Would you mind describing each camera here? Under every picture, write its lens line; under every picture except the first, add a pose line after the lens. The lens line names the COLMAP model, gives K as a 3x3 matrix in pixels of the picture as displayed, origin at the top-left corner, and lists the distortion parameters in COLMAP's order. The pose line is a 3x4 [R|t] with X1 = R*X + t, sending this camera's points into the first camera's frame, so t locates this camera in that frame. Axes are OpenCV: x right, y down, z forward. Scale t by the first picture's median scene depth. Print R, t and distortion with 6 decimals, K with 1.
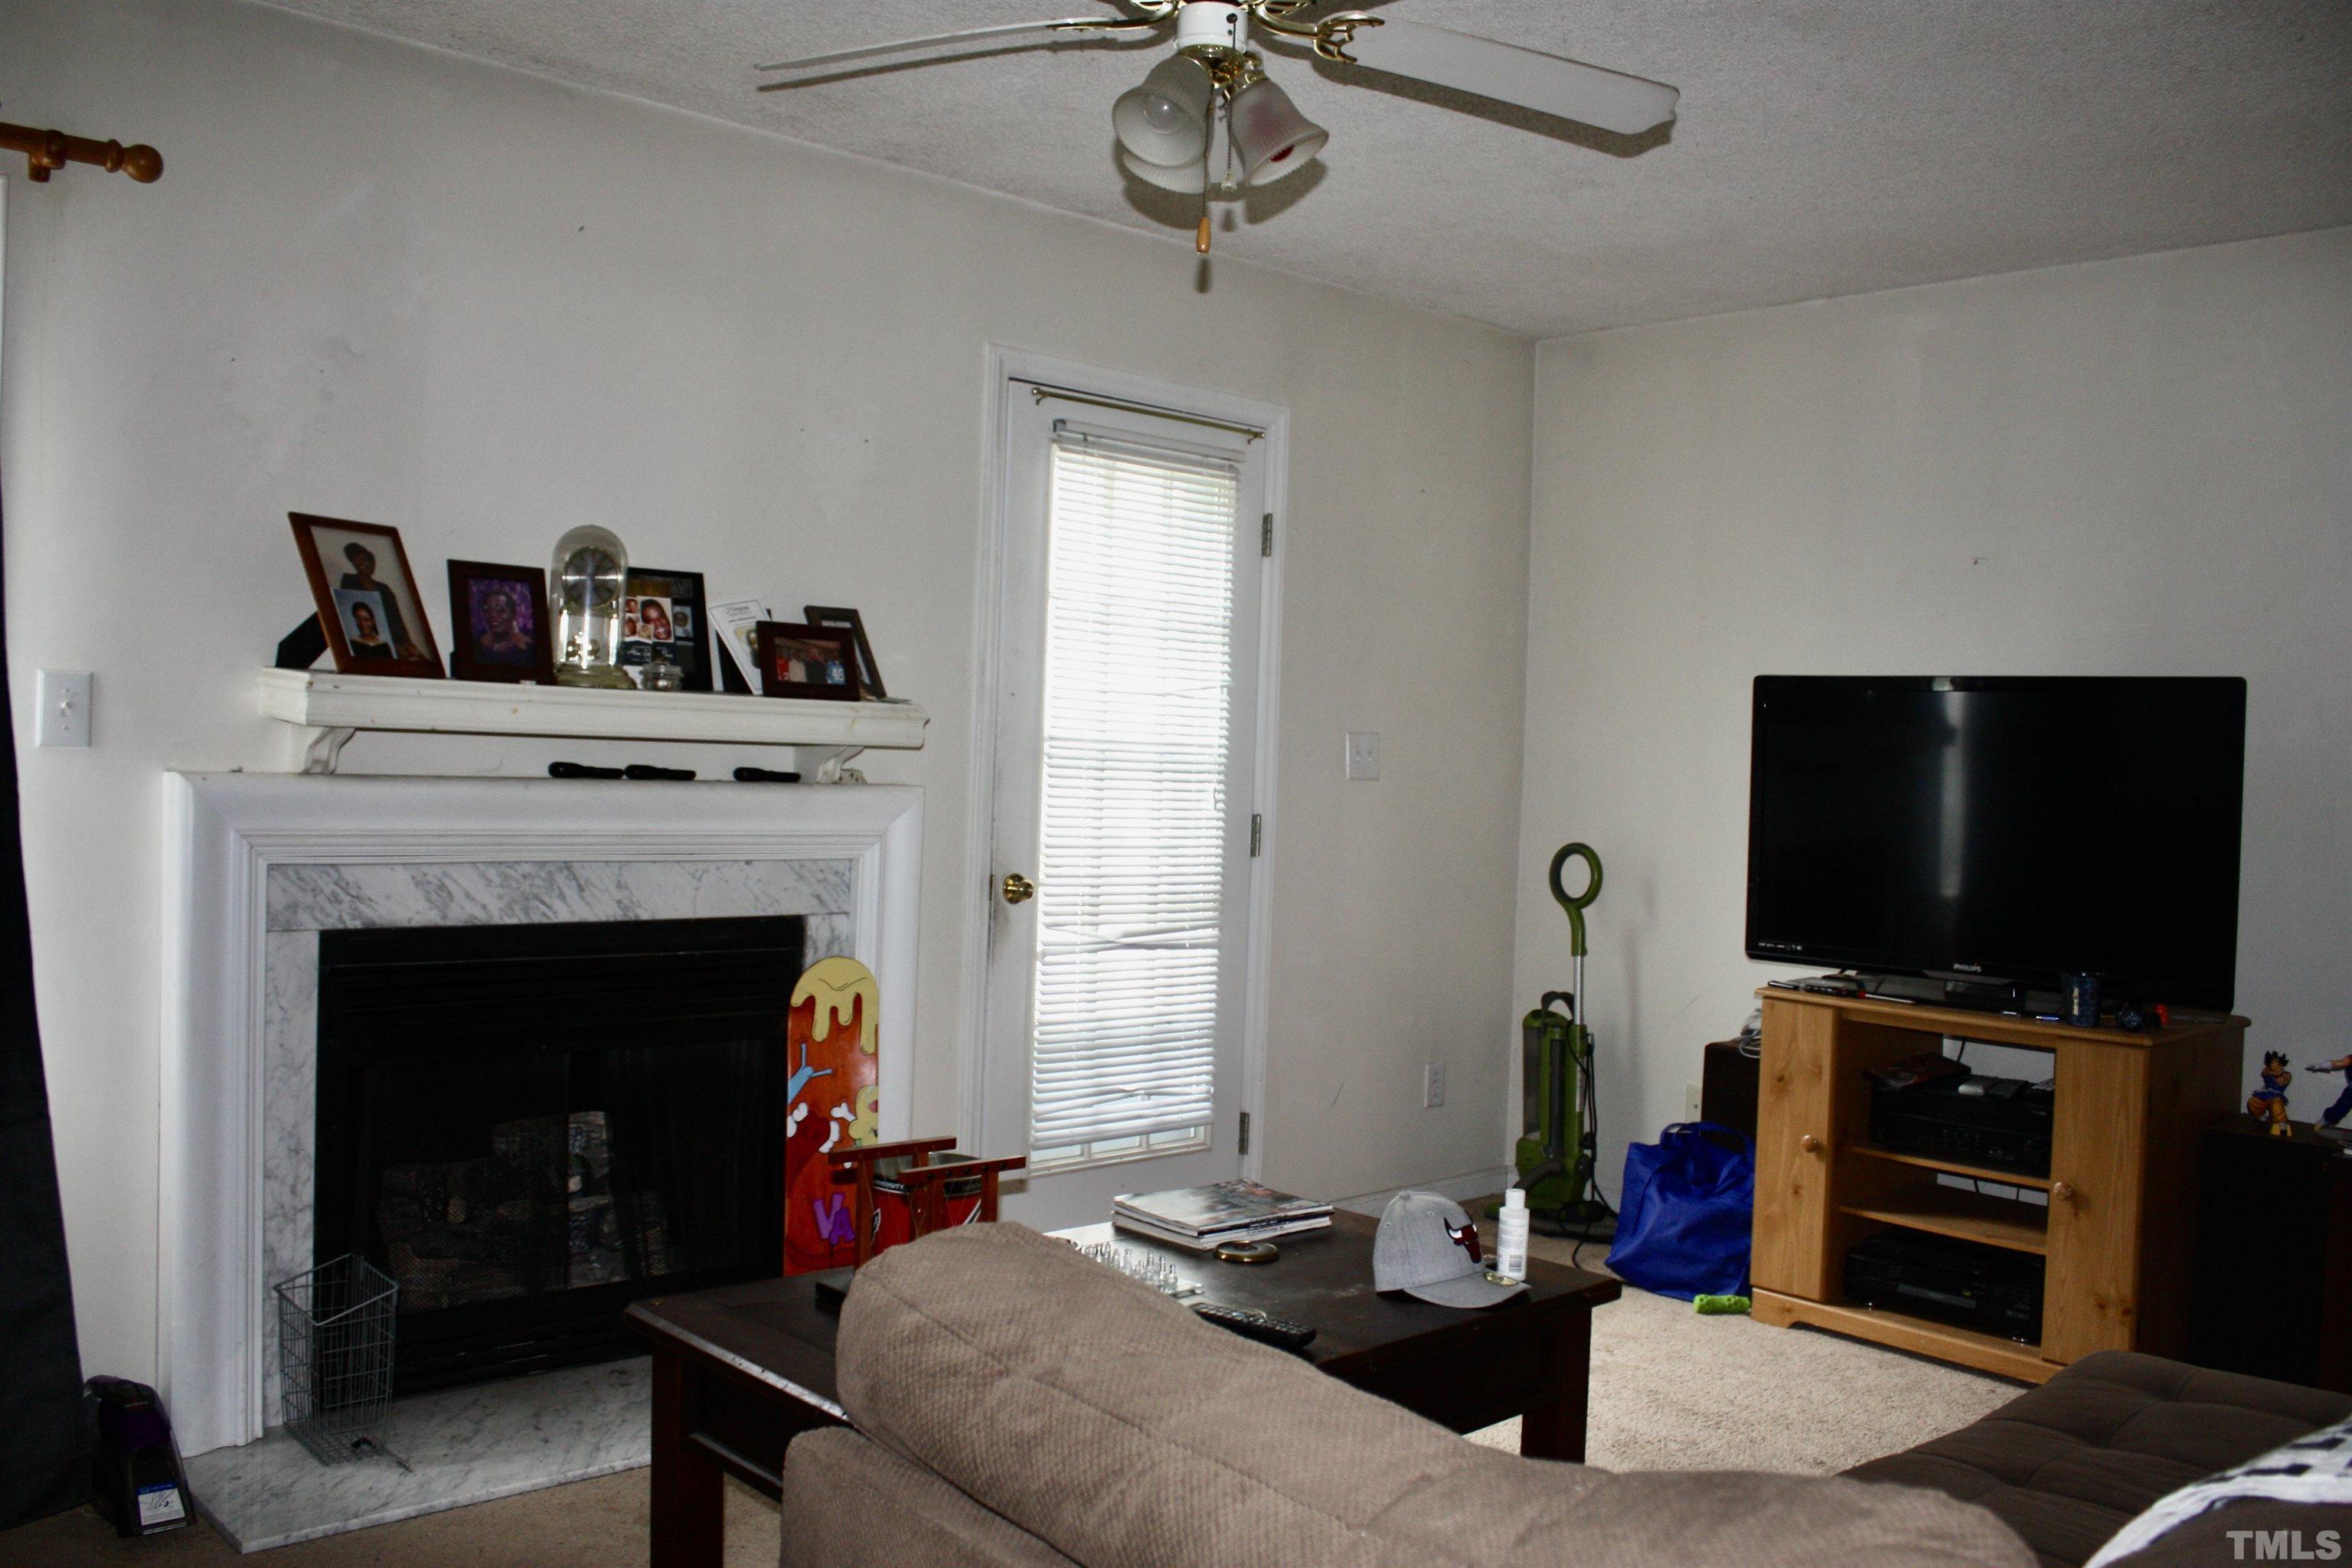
lens RADIAL K [[1960.8, 0, 1176.0], [0, 1960.8, 784.0], [0, 0, 1]] dist [-0.117350, 0.078271]
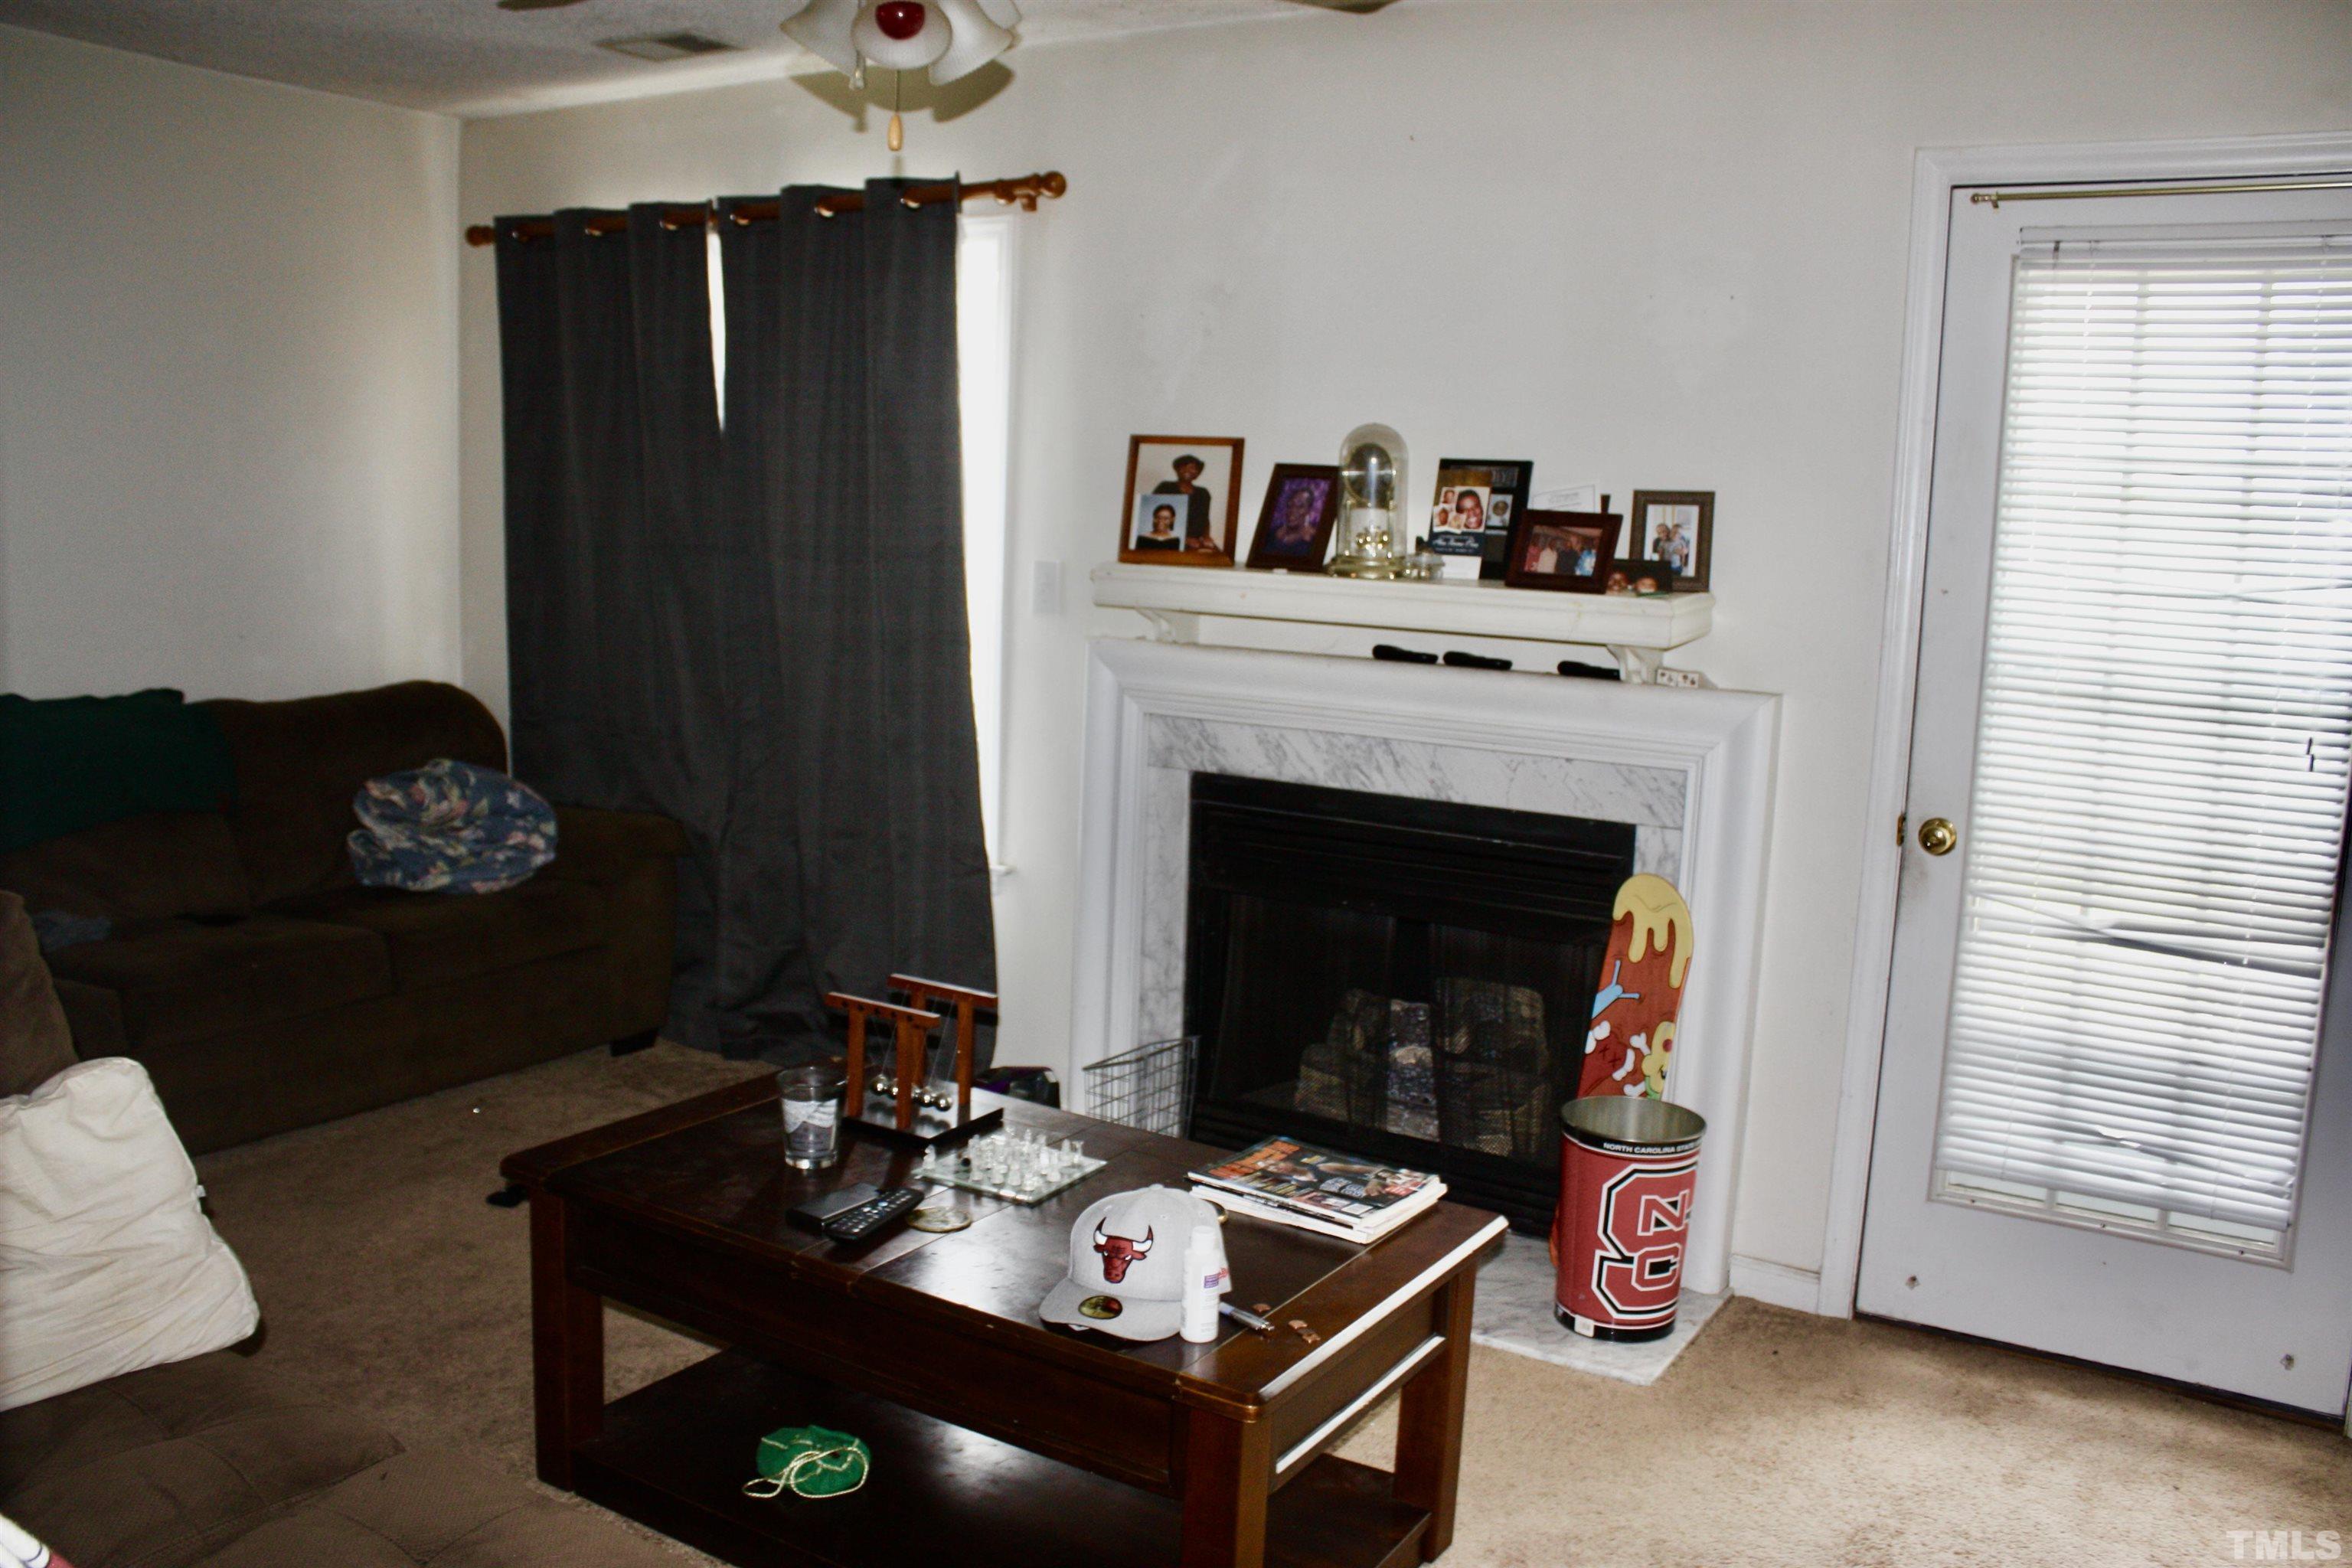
lens RADIAL K [[1960.8, 0, 1176.0], [0, 1960.8, 784.0], [0, 0, 1]] dist [-0.117350, 0.078271]
pose [[0.272707, 0.109861, -0.955804, 0.678097], [-0.047391, 0.993787, 0.100705, -0.037304], [0.960929, 0.017833, 0.276220, 0.572061]]
